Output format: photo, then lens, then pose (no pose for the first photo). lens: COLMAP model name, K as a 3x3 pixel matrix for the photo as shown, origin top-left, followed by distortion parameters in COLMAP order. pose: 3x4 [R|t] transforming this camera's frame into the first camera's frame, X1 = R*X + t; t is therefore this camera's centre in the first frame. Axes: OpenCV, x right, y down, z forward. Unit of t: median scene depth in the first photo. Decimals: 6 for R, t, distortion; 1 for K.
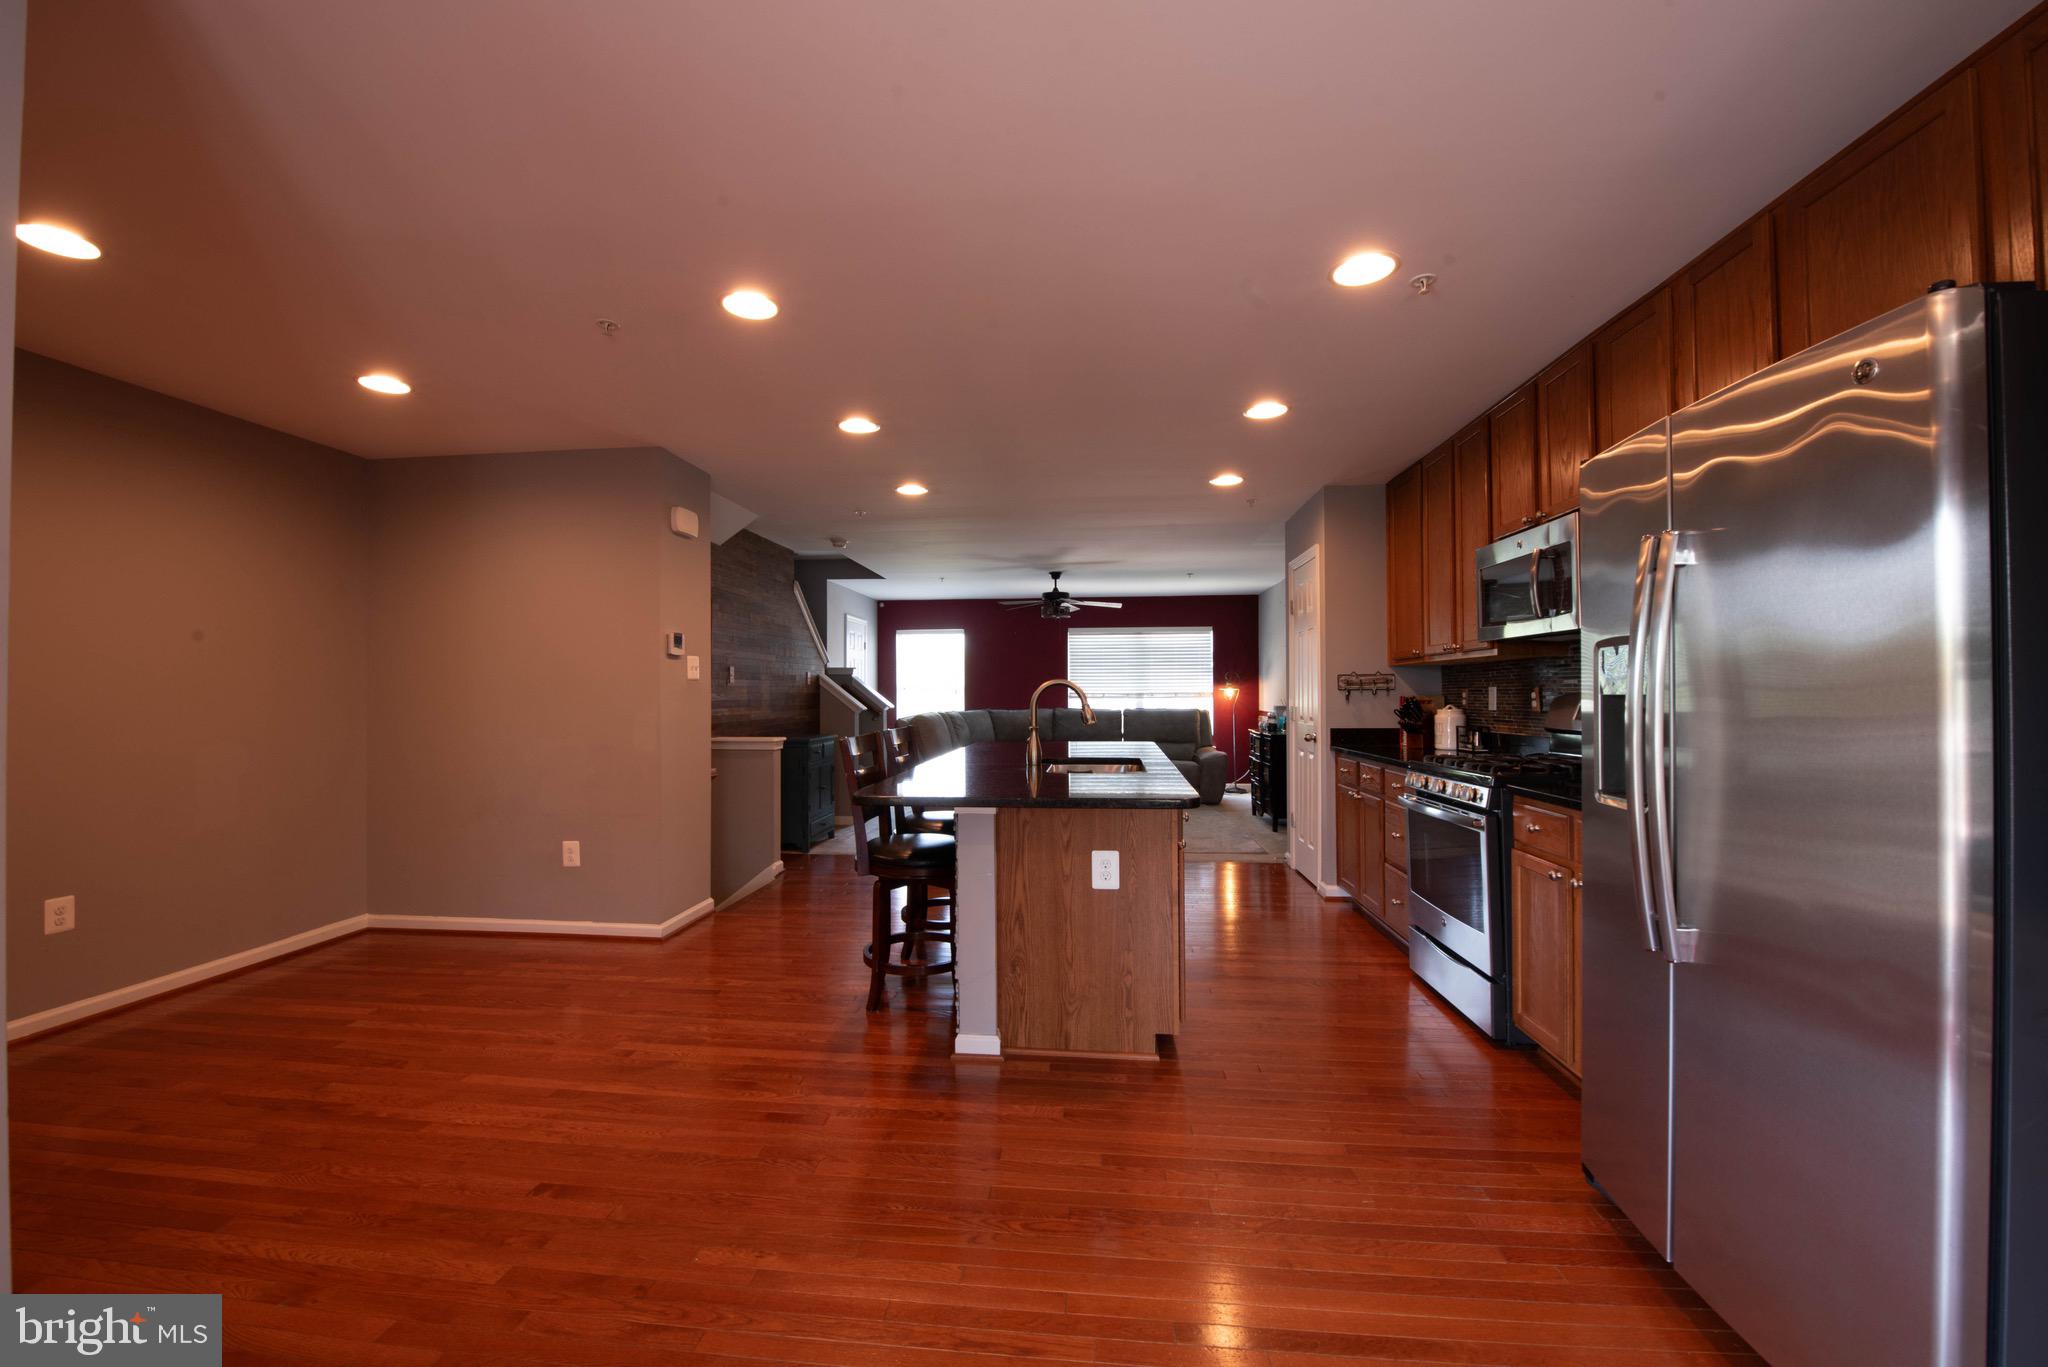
lens RADIAL K [[816.4, 0, 1016.3], [0, 816.4, 687.6], [0, 0, 1]] dist [-0.026470, -0.000917]
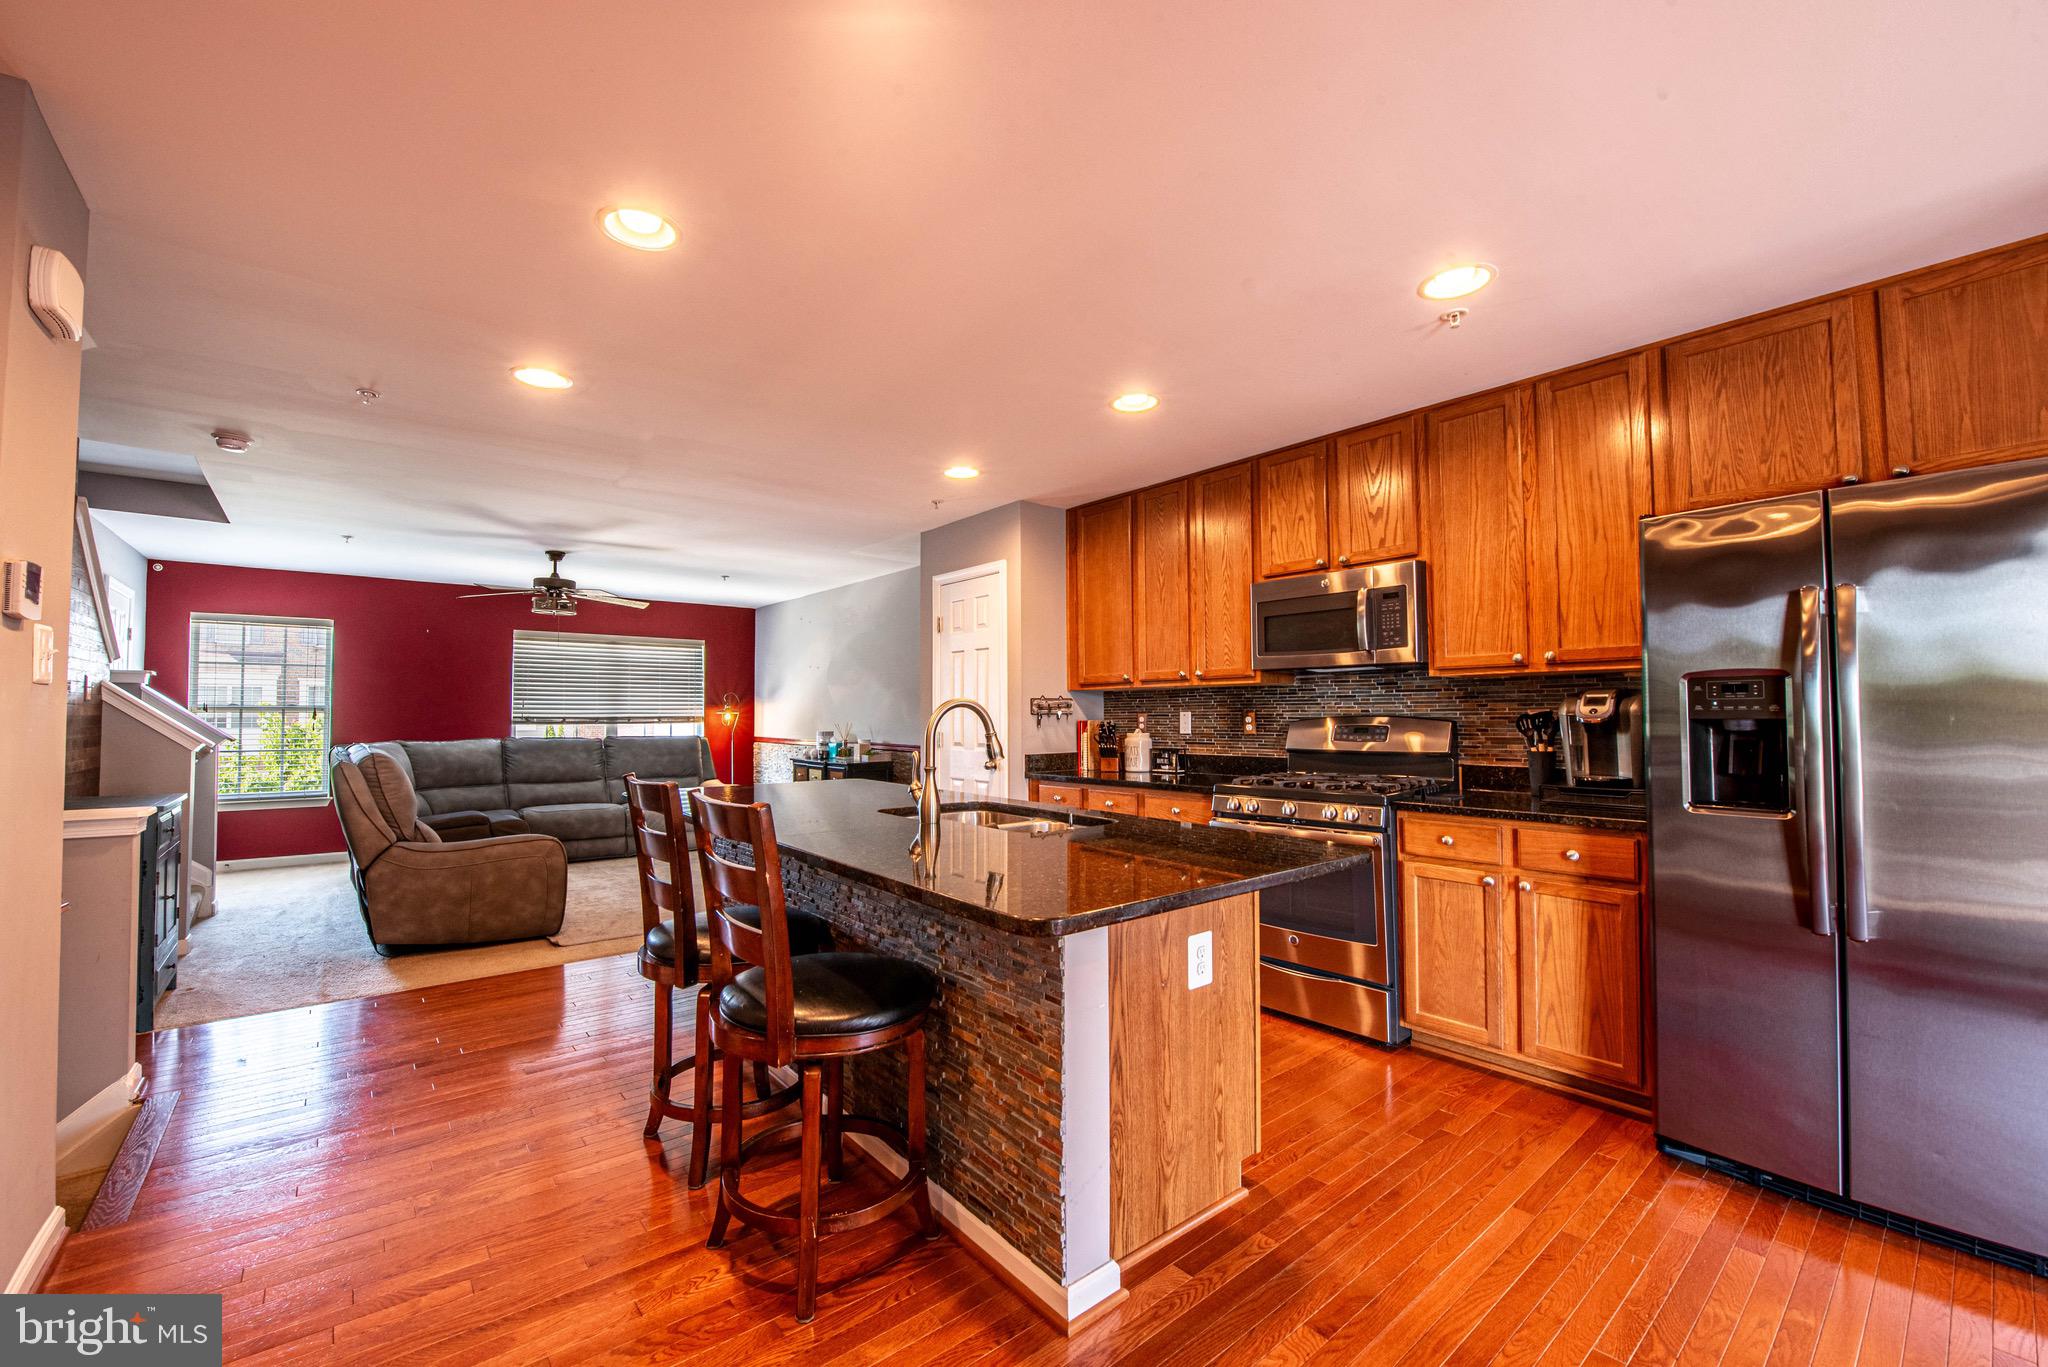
lens RADIAL K [[816.4, 0, 1024.7], [0, 816.4, 686.9], [0, 0, 1]] dist [-0.026470, -0.000917]
pose [[0.702295, 0.028817, 0.711302, -0.311962], [-0.006146, 0.999389, -0.034420, 0.004142], [-0.711859, 0.019802, 0.702043, 0.356750]]
